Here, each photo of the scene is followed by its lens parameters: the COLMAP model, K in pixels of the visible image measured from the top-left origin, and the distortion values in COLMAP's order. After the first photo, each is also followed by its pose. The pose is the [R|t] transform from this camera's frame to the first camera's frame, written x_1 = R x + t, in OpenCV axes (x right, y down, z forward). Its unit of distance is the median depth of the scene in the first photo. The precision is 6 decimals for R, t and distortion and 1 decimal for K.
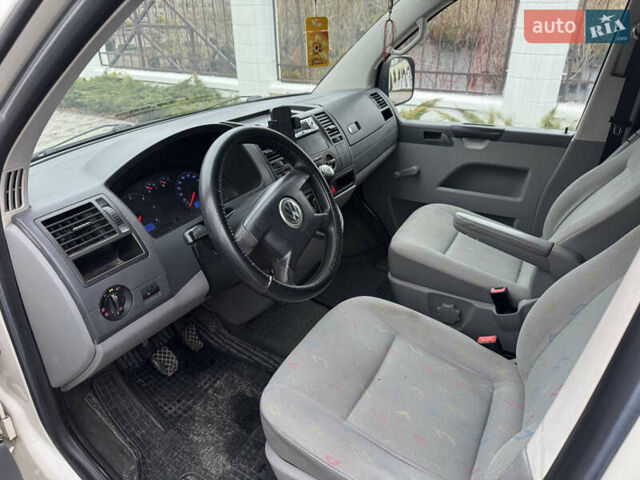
lens RADIAL K [[440.5, 0, 320.0], [0, 440.5, 240.0], [0, 0, 1]] dist [0.054804, -0.092335]
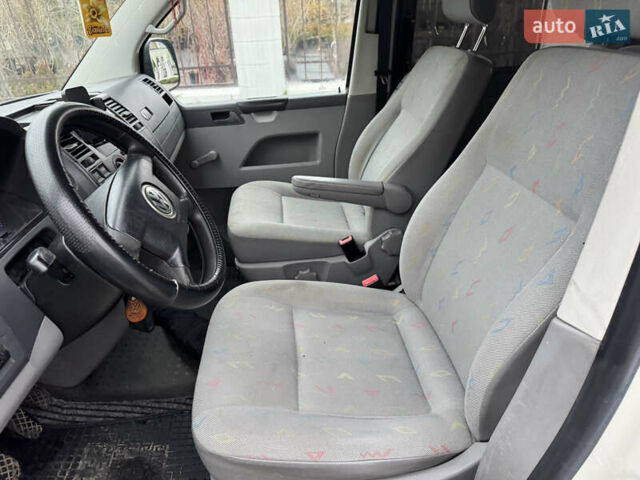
lens RADIAL K [[440.5, 0, 320.0], [0, 440.5, 240.0], [0, 0, 1]] dist [0.054804, -0.092335]
pose [[0.829597, -0.285972, 0.479572, -0.135736], [0.288445, 0.954902, 0.070443, 0.019119], [-0.478089, 0.079891, 0.874670, 0.104964]]
